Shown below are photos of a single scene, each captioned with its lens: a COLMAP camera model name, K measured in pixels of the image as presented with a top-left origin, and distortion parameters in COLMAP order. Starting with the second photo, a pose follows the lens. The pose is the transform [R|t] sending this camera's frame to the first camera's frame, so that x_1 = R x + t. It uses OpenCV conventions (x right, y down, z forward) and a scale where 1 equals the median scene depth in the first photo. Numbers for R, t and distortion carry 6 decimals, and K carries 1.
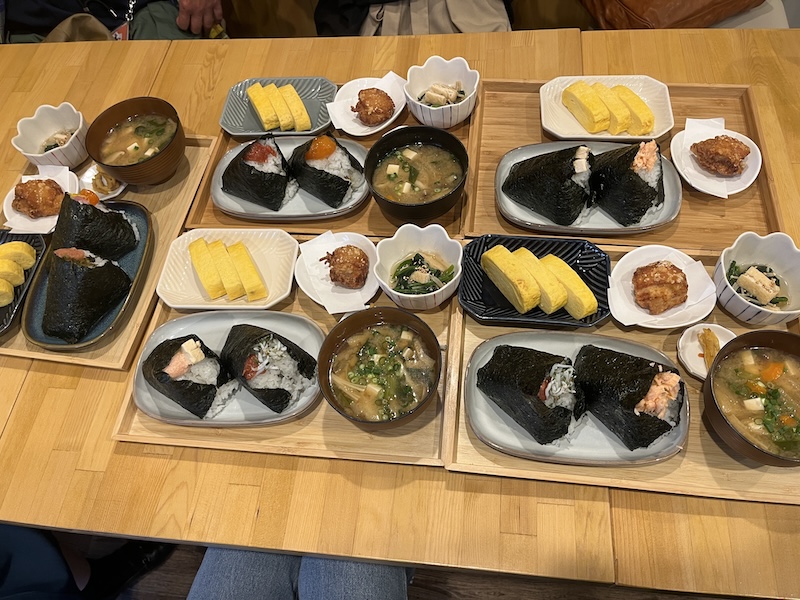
lens RADIAL K [[593.6, 0, 398.5], [0, 593.6, 312.4], [0, 0, 1]] dist [0.002624, 0.001575]
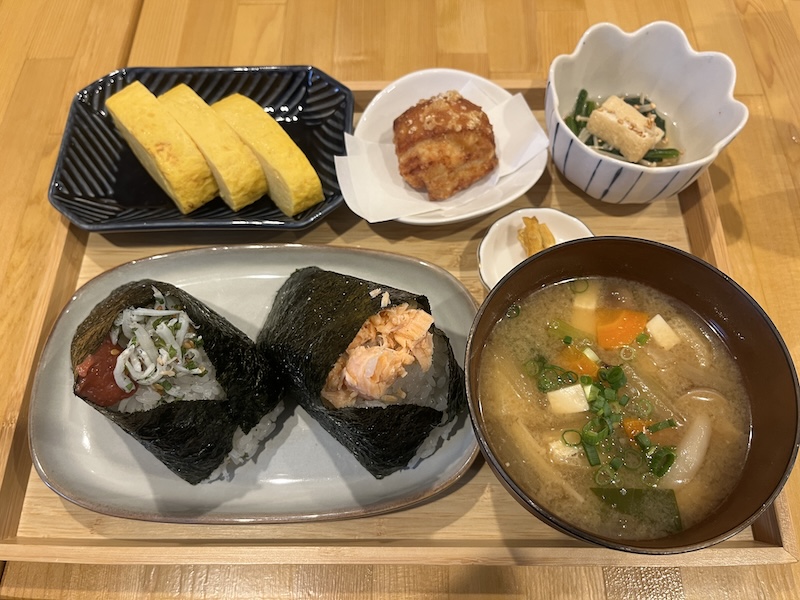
lens RADIAL K [[612.8, 0, 400.0], [0, 612.8, 300.0], [0, 0, 1]] dist [0.006563, -0.003571]
pose [[0.992002, -0.072420, 0.103377, 0.344832], [0.067598, 0.996488, 0.049412, 0.062618], [-0.106592, -0.042029, 0.993414, 0.483114]]
